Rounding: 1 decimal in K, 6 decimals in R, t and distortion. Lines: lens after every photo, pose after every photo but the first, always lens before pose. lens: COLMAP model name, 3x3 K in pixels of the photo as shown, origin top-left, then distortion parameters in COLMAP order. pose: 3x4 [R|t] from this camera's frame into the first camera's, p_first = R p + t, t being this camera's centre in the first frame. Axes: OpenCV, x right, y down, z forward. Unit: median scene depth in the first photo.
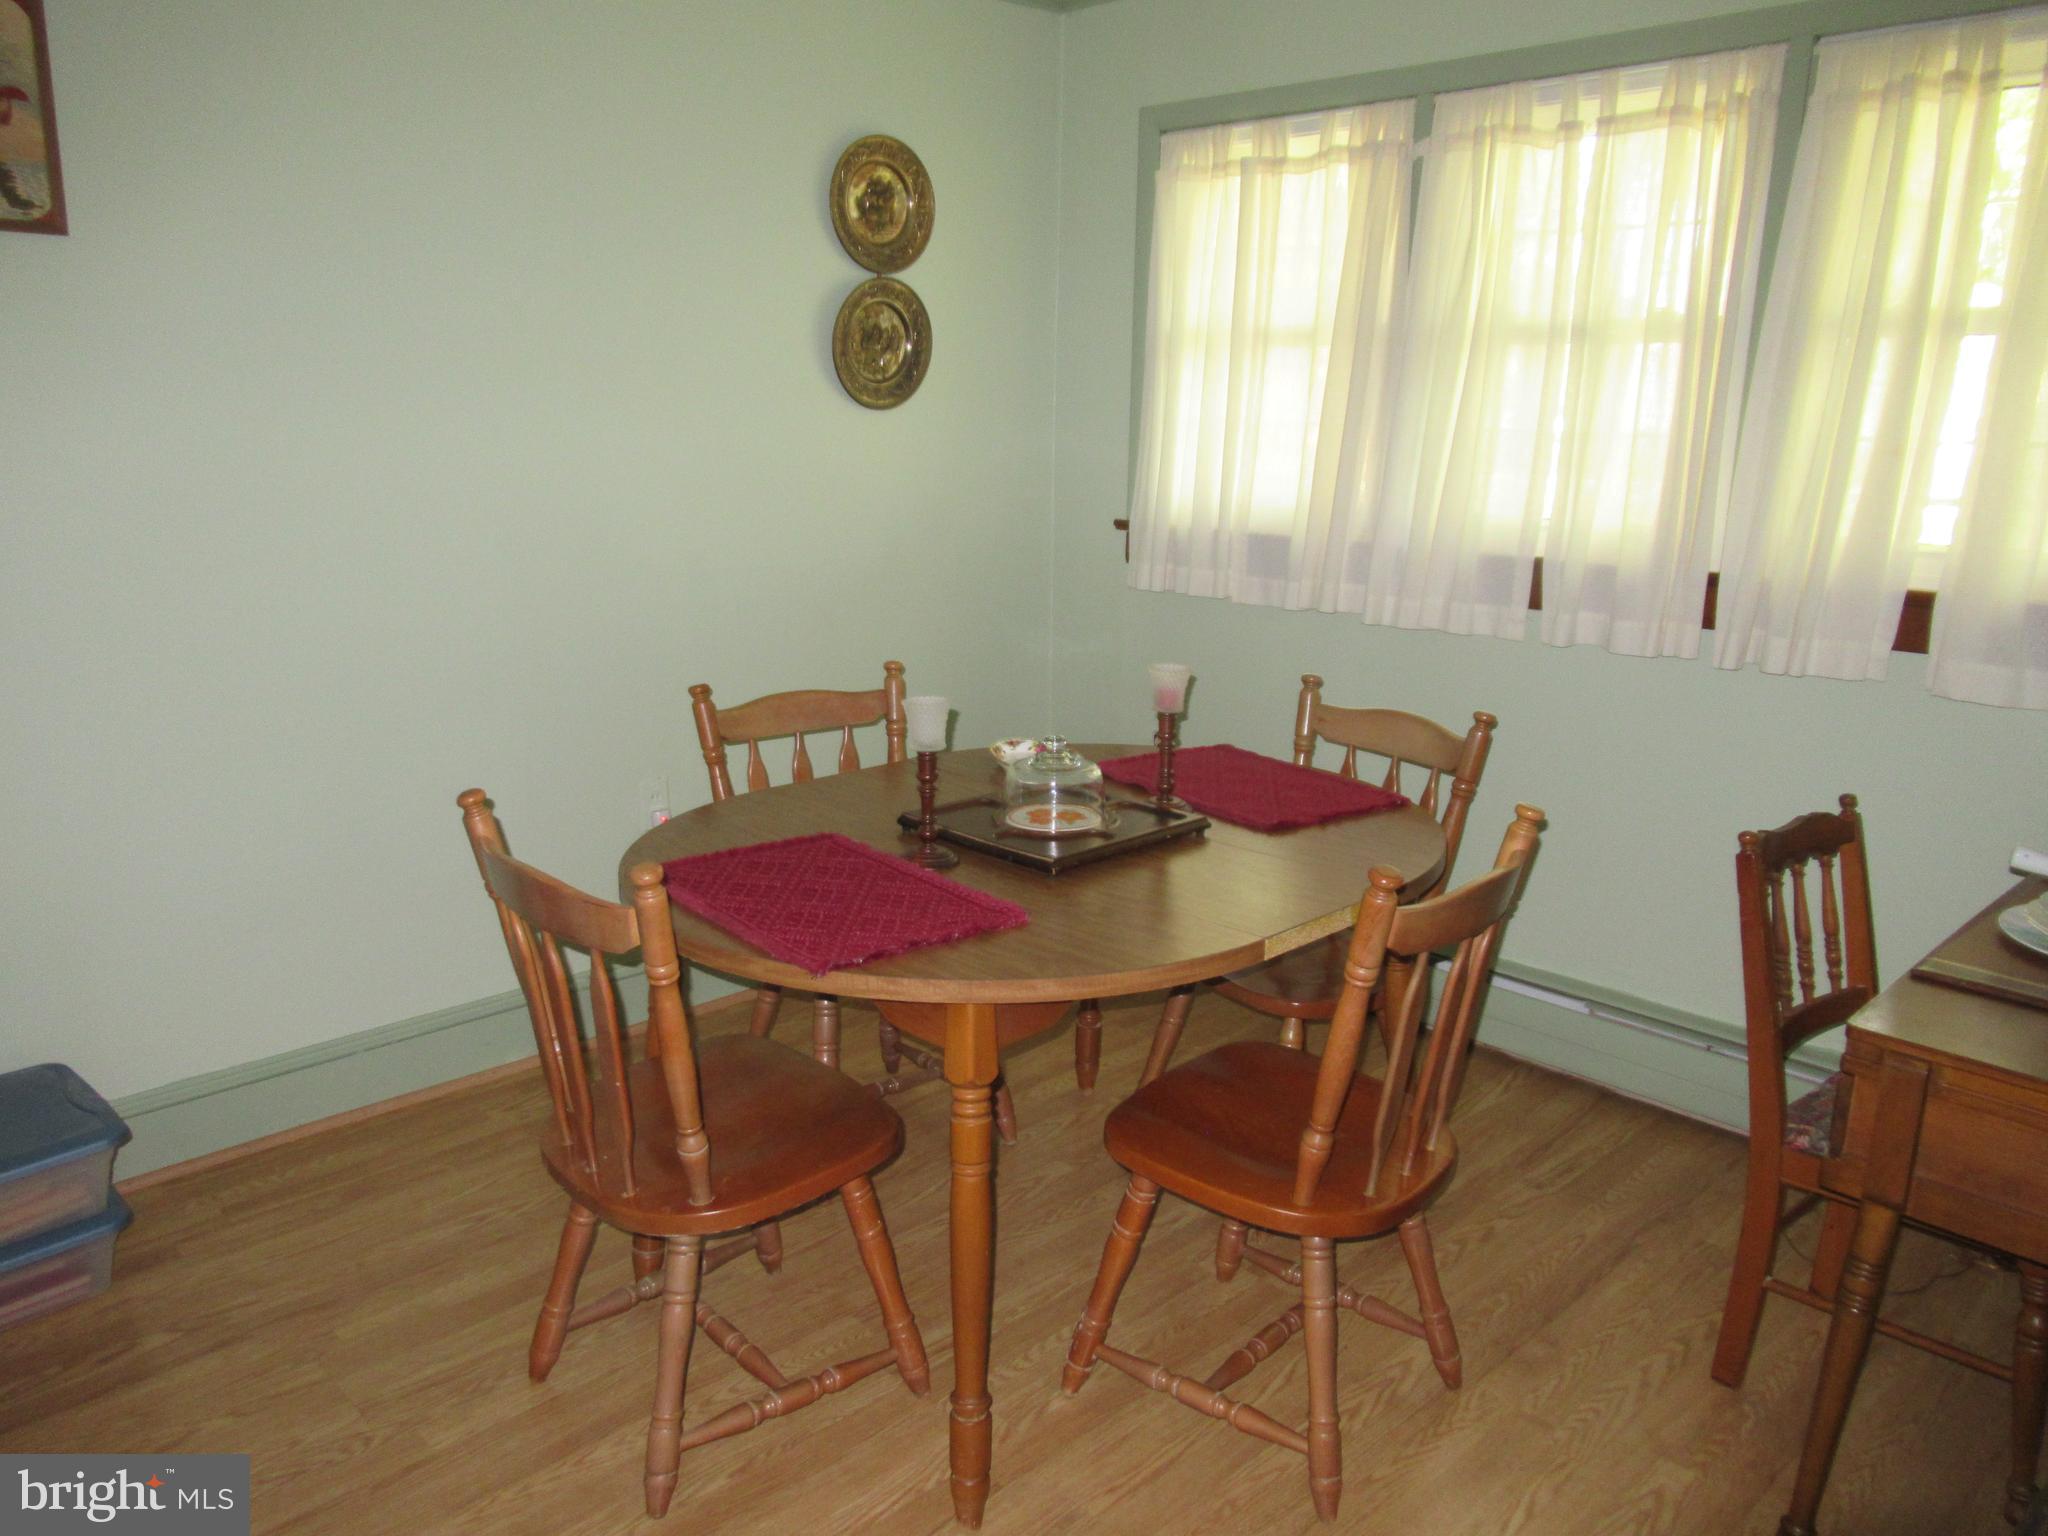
lens RADIAL K [[1527.9, 0, 1013.2], [0, 1527.9, 780.1], [0, 0, 1]] dist [-0.005734, -0.001223]
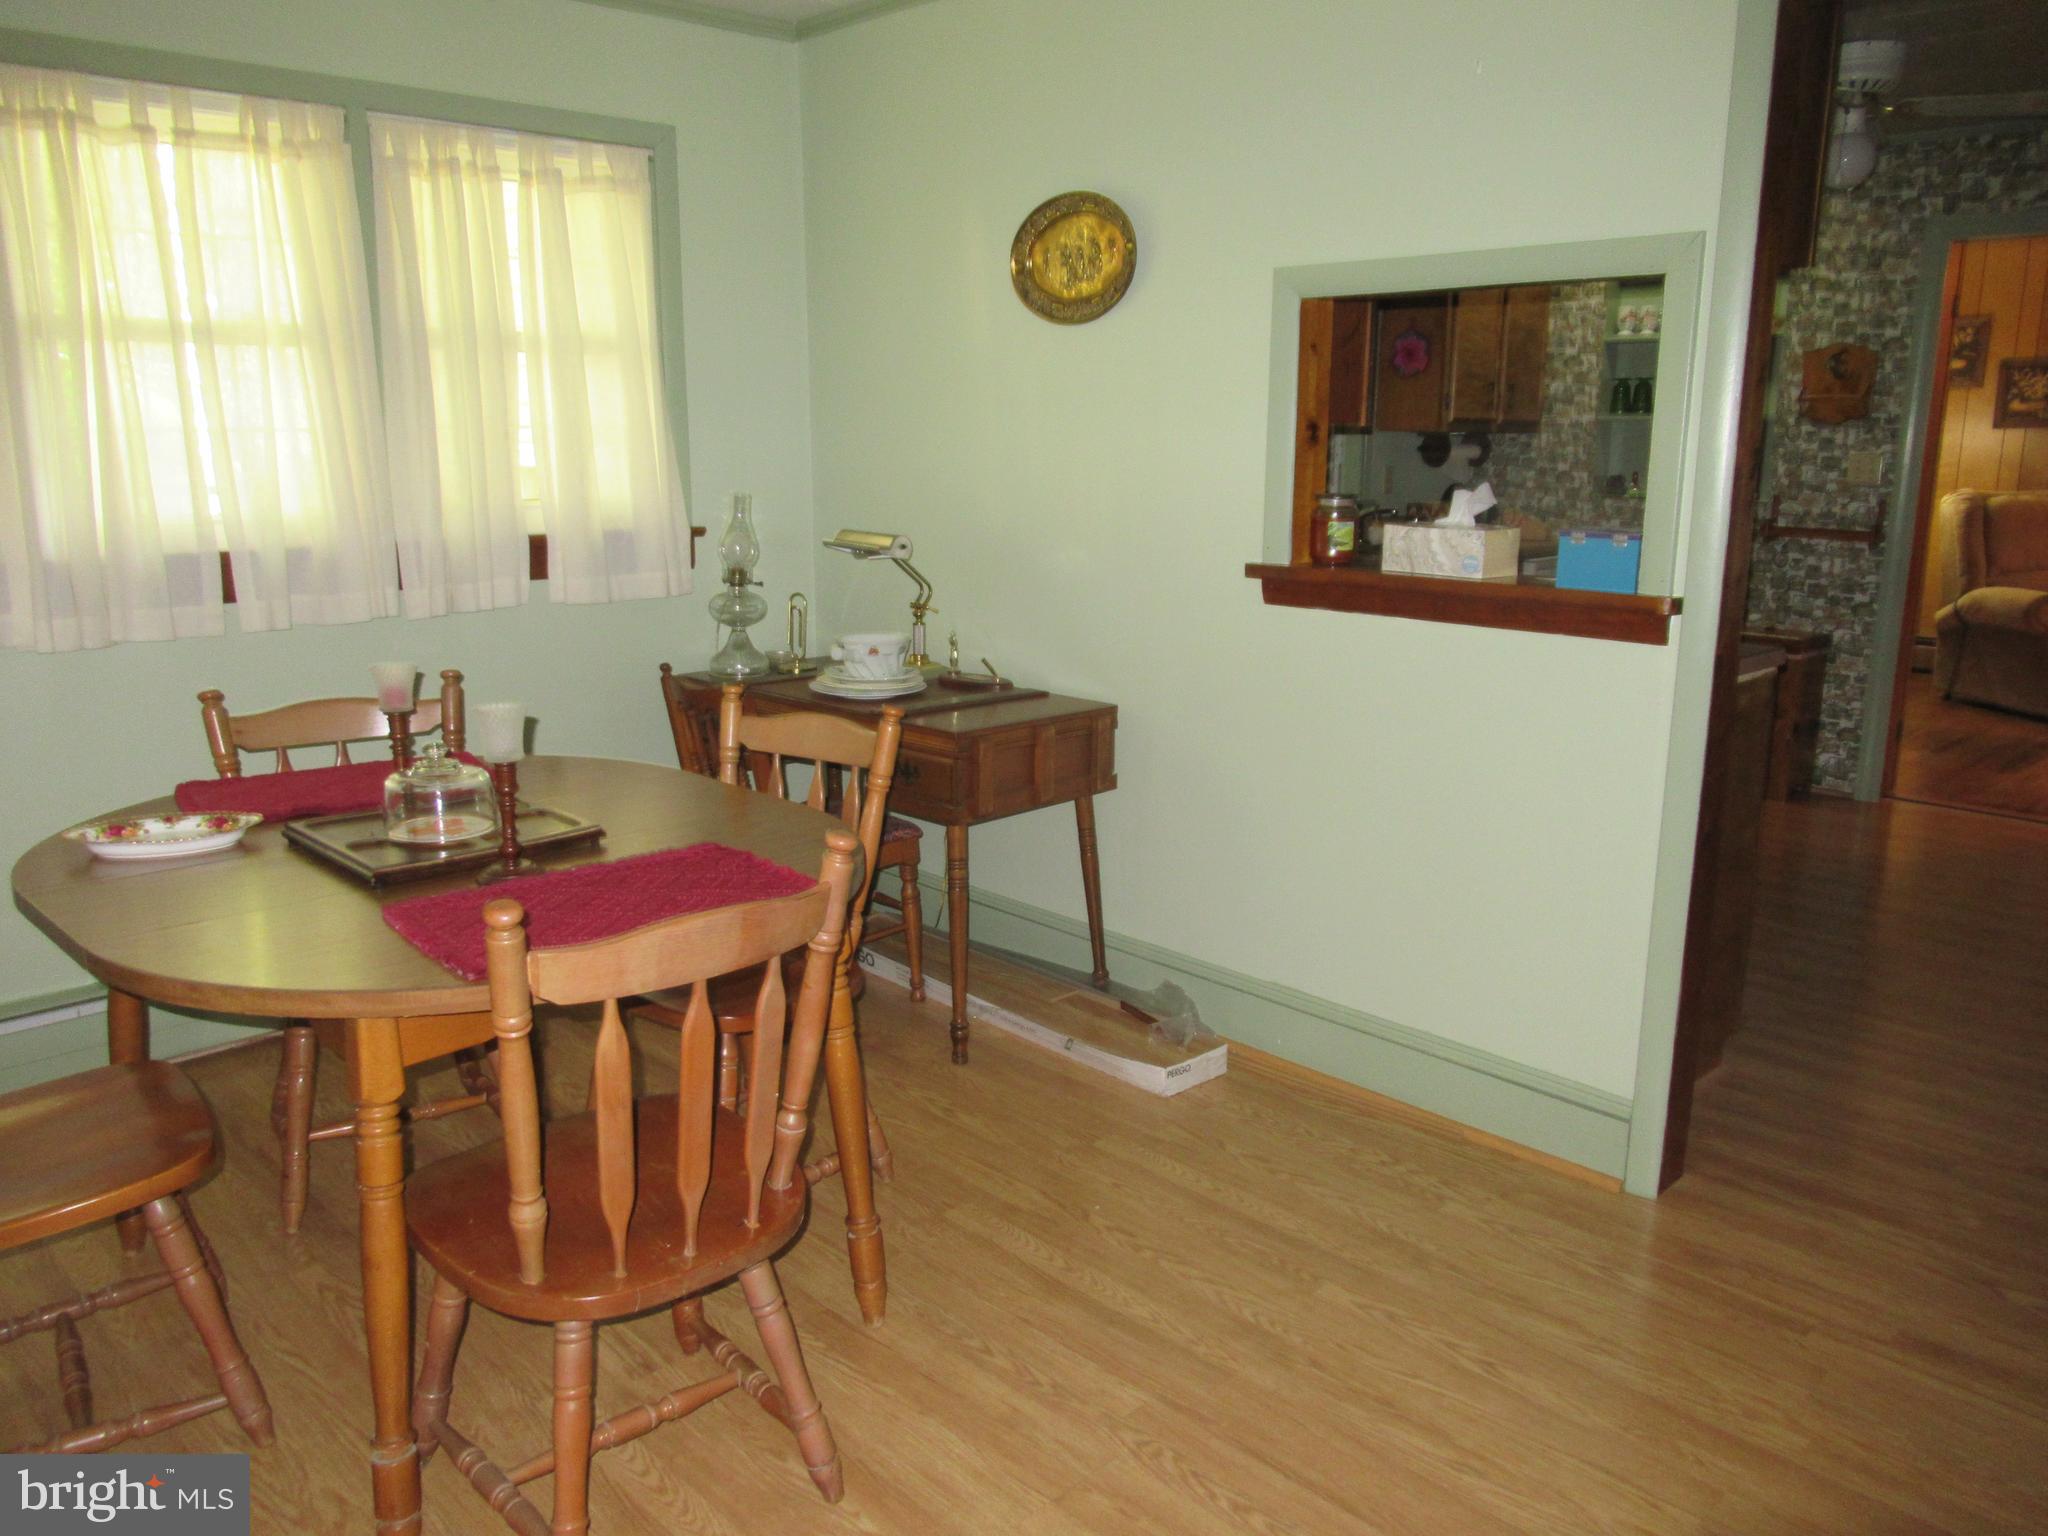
lens RADIAL K [[1527.9, 0, 1021.9], [0, 1527.9, 765.4], [0, 0, 1]] dist [-0.005734, -0.001223]
pose [[-0.004788, -0.225052, 0.974335, -0.735173], [0.246243, 0.944078, 0.219273, -0.109414], [-0.969196, 0.240973, 0.050897, 0.493815]]
